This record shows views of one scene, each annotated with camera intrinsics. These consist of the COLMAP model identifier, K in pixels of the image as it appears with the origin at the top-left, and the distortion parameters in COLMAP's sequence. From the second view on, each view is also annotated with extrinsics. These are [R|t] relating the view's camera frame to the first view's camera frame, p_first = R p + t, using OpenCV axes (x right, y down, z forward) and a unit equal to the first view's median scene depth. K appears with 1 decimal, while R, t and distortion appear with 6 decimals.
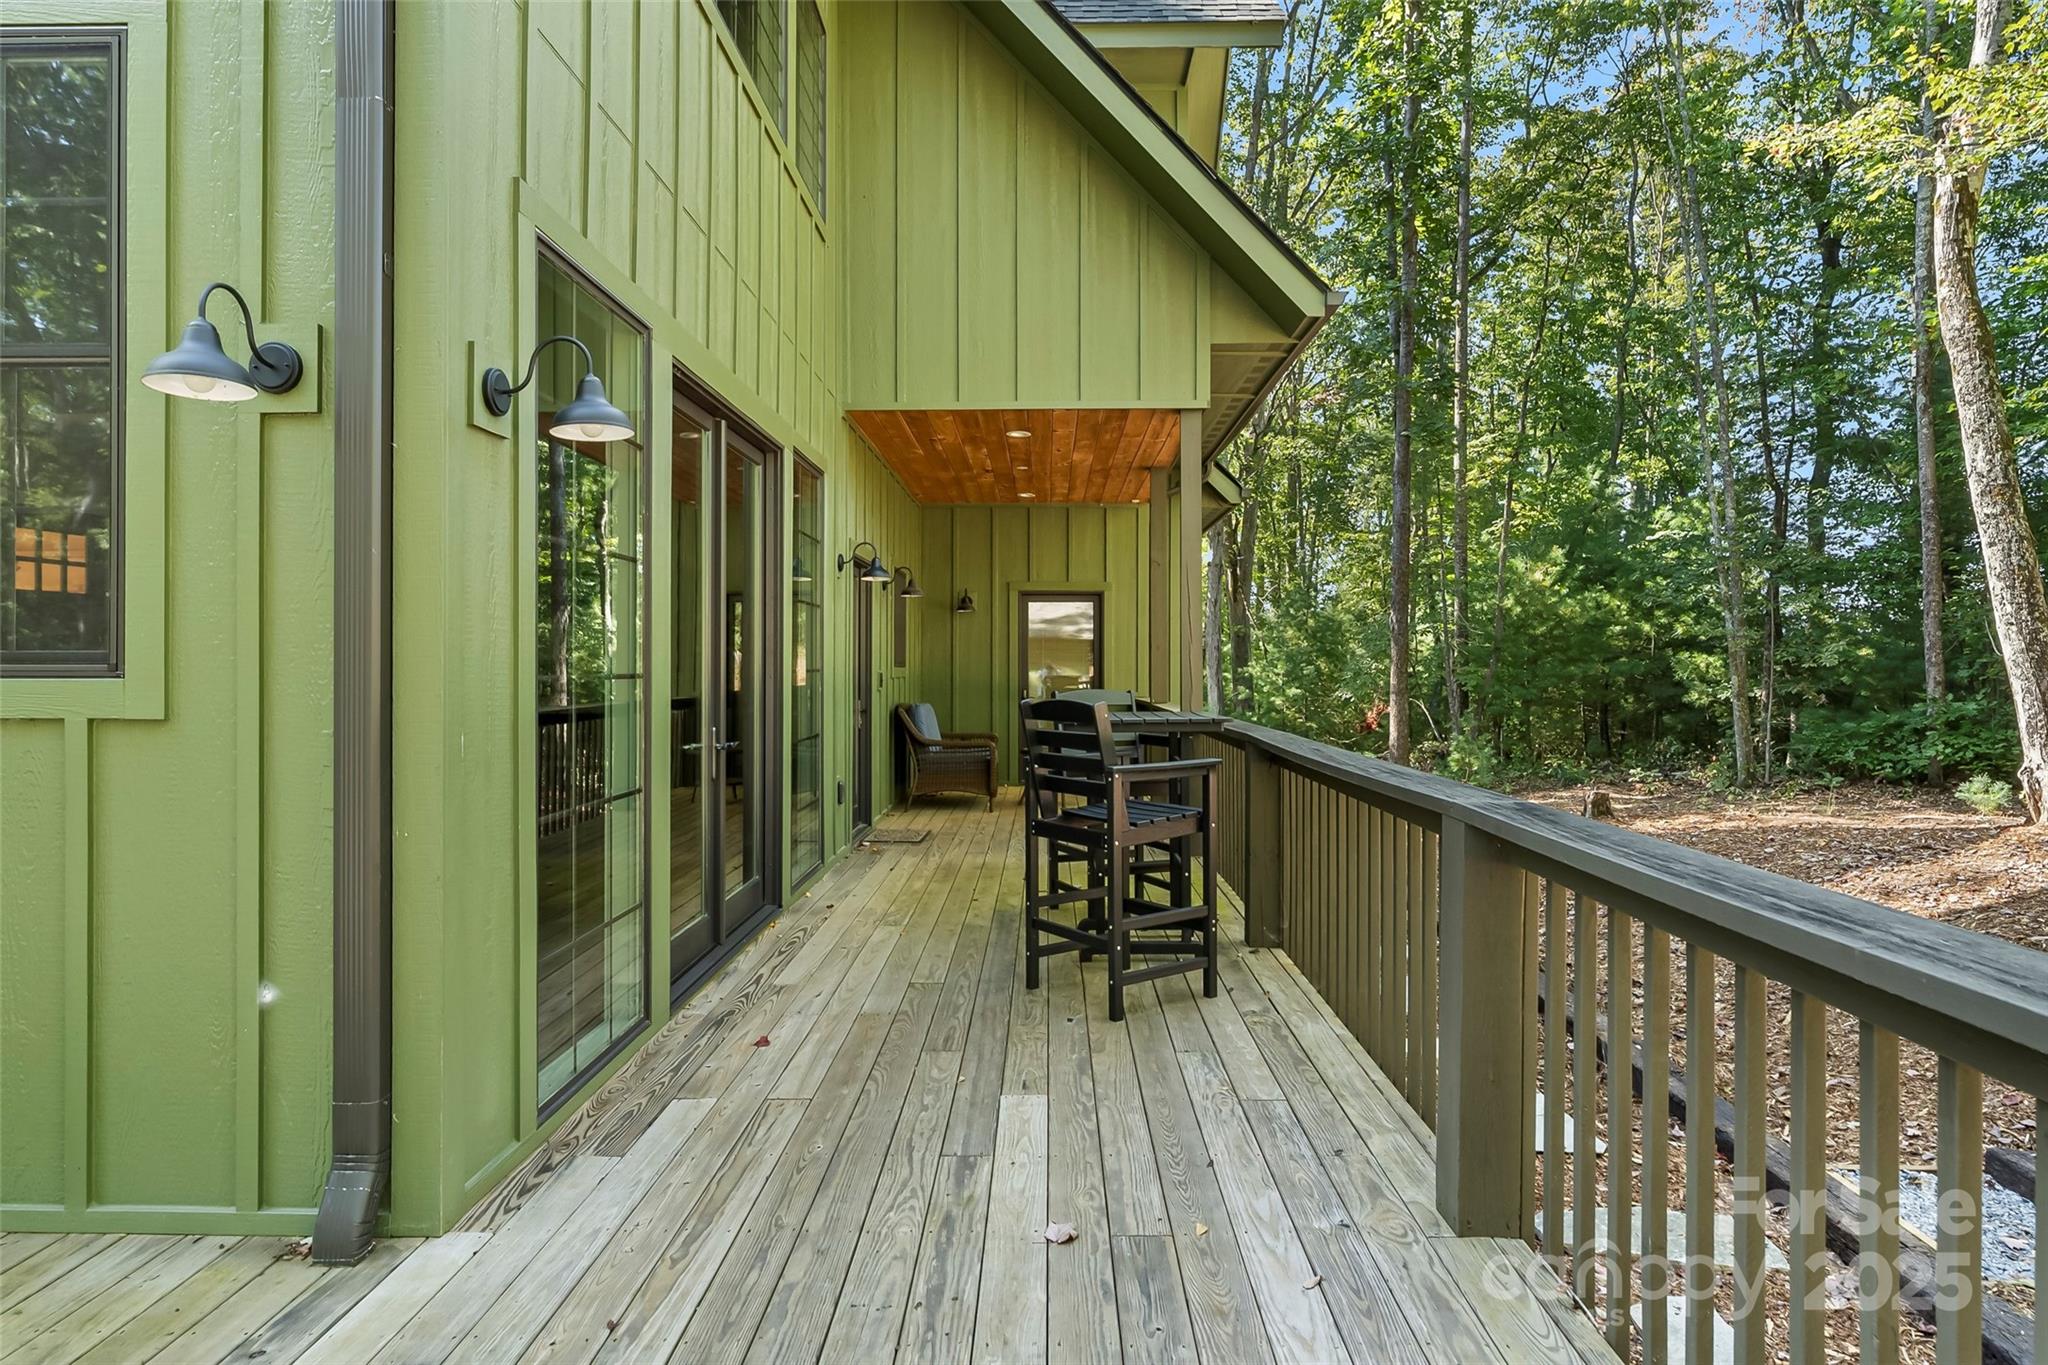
lens RADIAL K [[1179.4, 0, 1029.2], [0, 1179.4, 655.5], [0, 0, 1]] dist [0.001937, 0.001278]
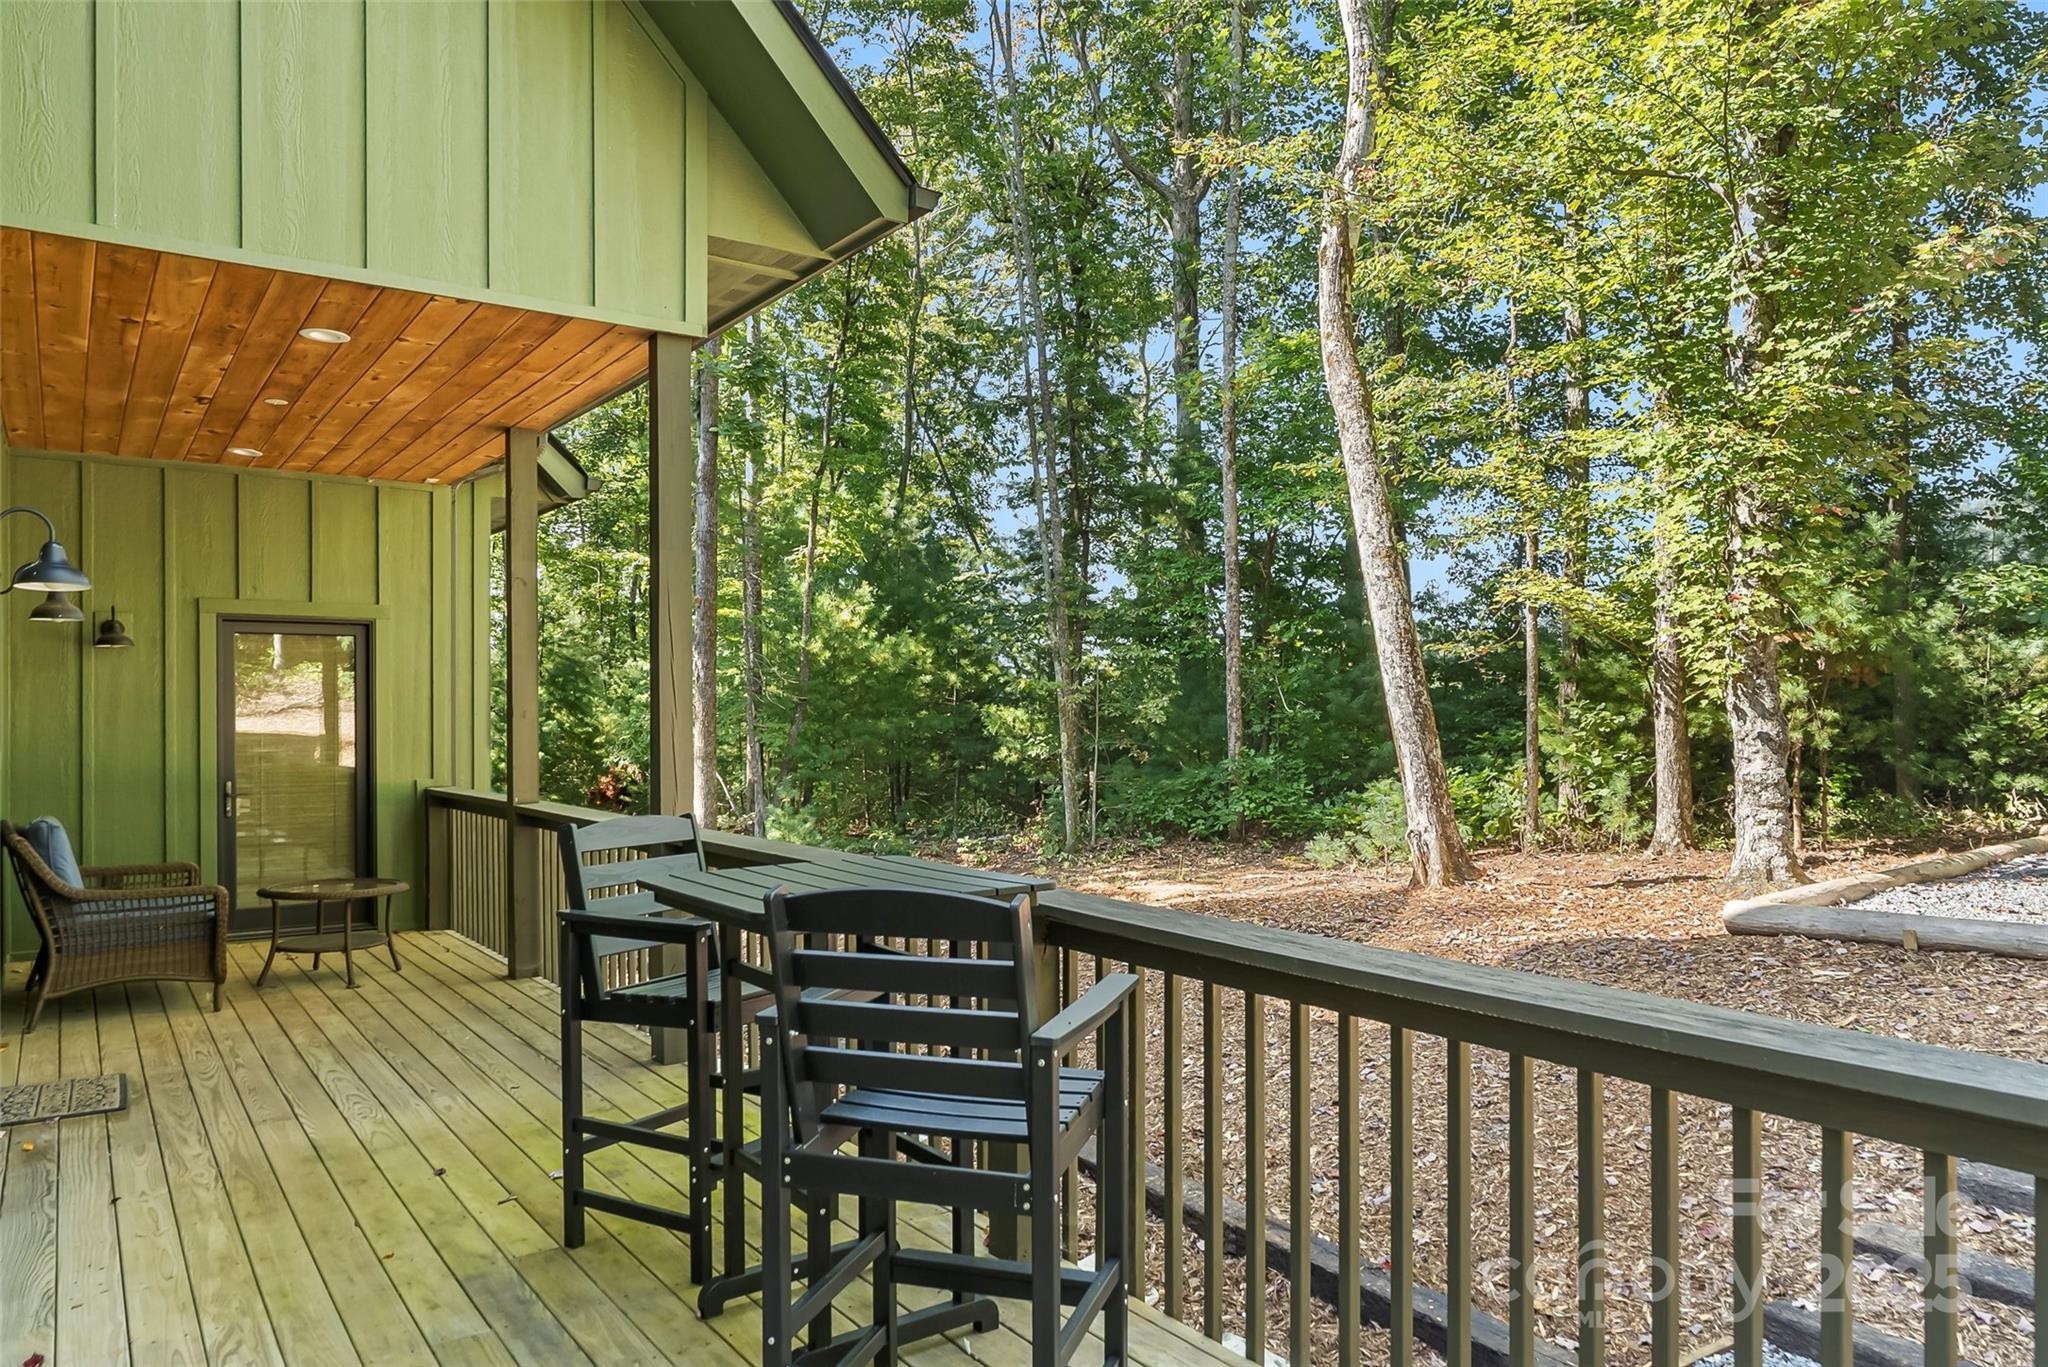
lens RADIAL K [[1379.2, 0, 1051.8], [0, 1379.2, 727.3], [0, 0, 1]] dist [-0.006145, 0.000652]
pose [[0.801847, -0.010076, 0.597445, -0.065415], [-0.002325, 0.999798, 0.019982, -0.009625], [-0.597525, -0.017411, 0.801661, 0.148628]]
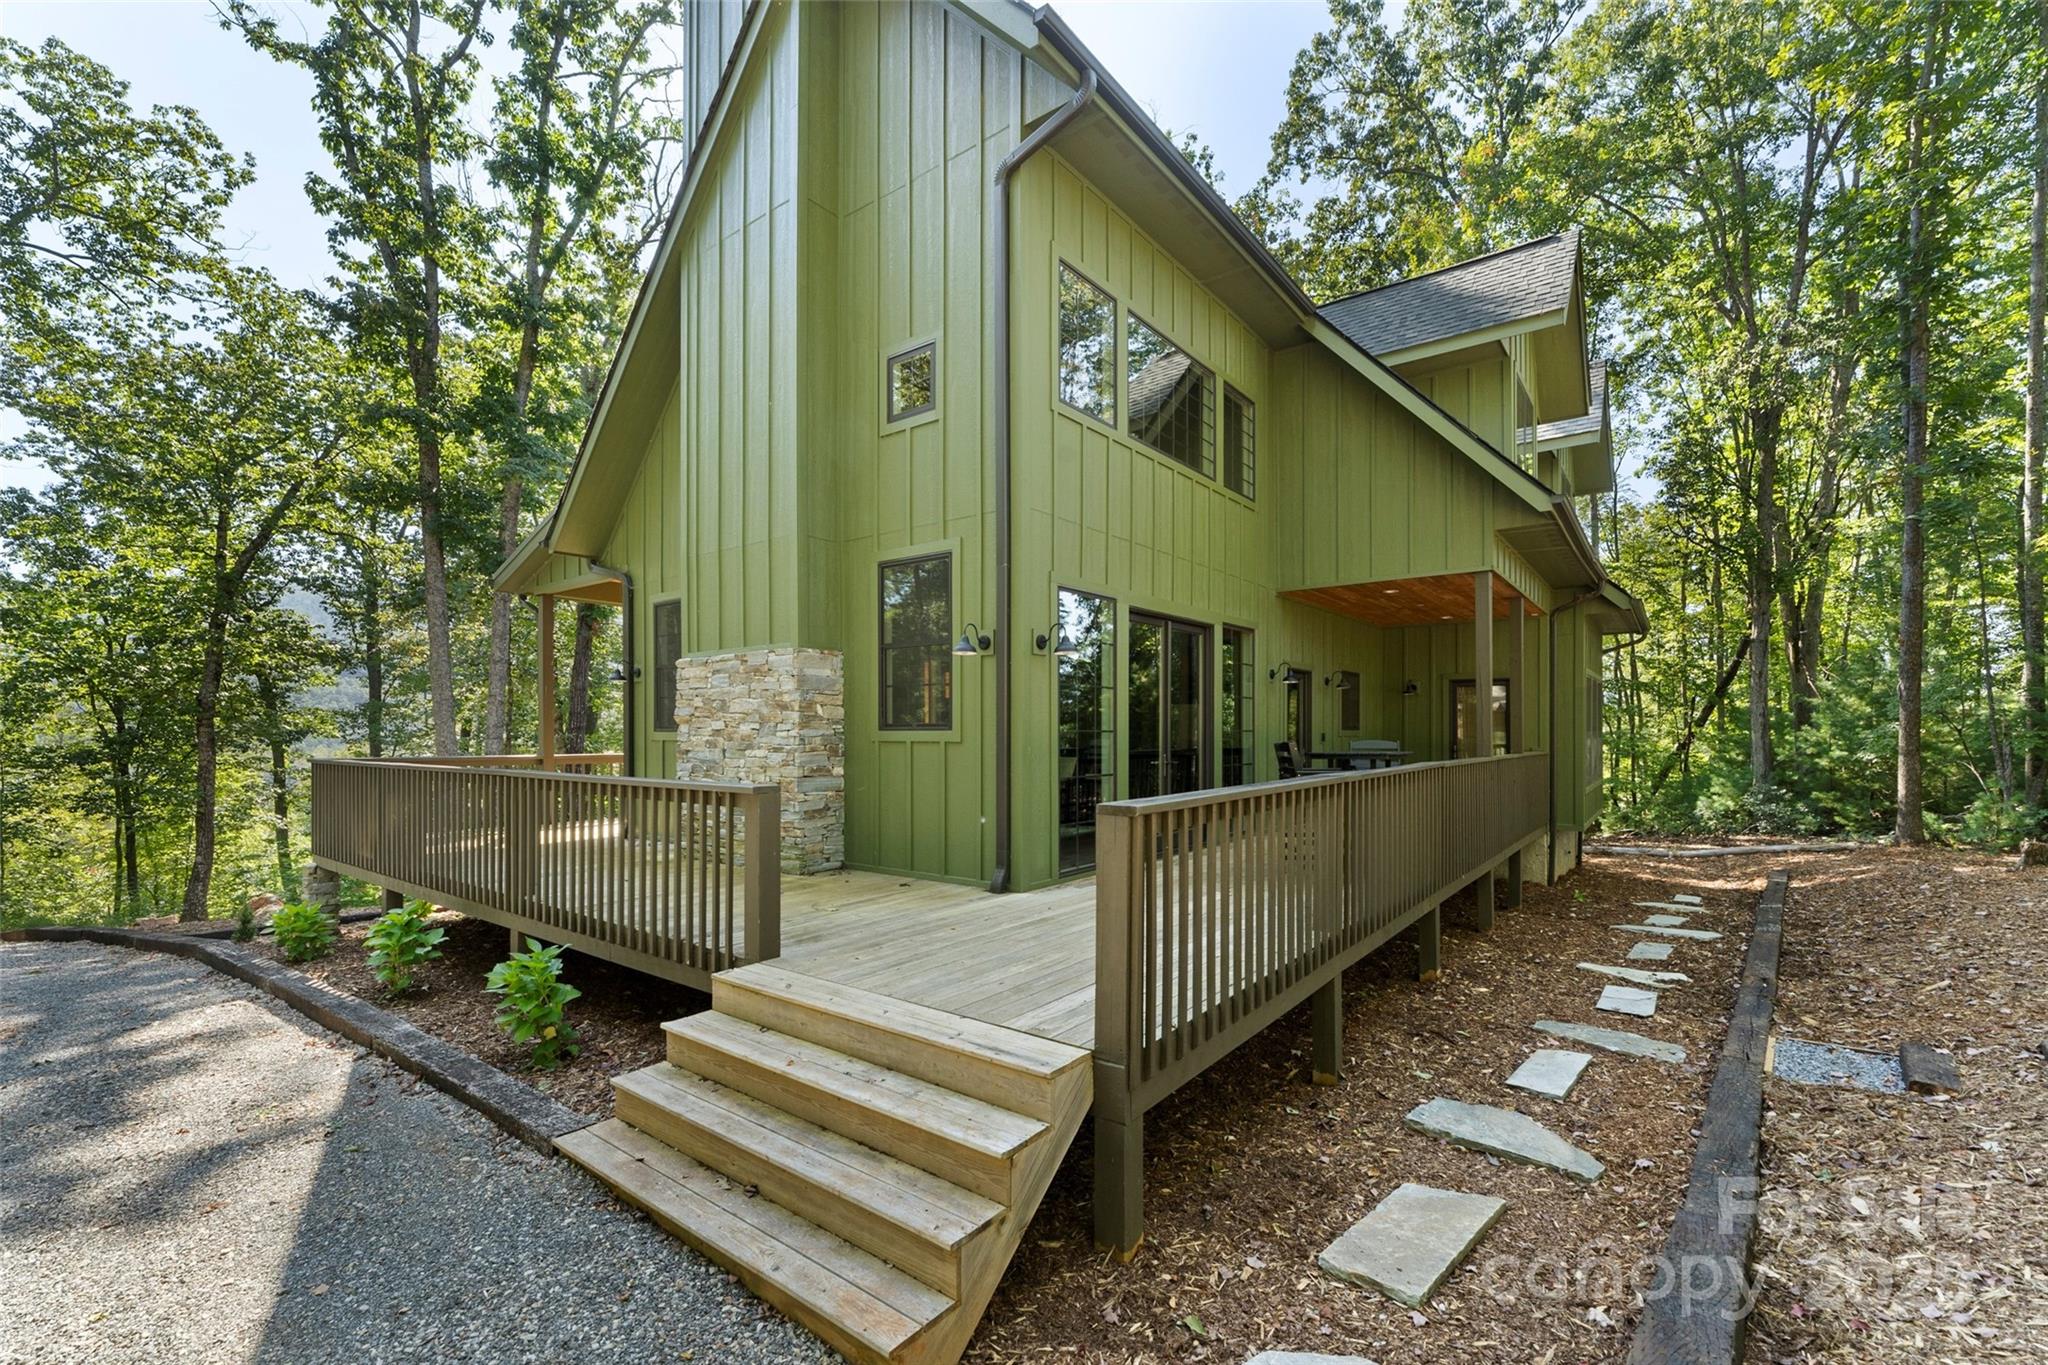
lens RADIAL K [[868.4, 0, 1018.6], [0, 868.4, 686.2], [0, 0, 1]] dist [0.000039, 0.000365]
pose [[0.798245, -0.037435, -0.601169, 0.165673], [0.008806, 0.998685, -0.050497, 0.003082], [0.602269, 0.035015, 0.797525, -0.166401]]
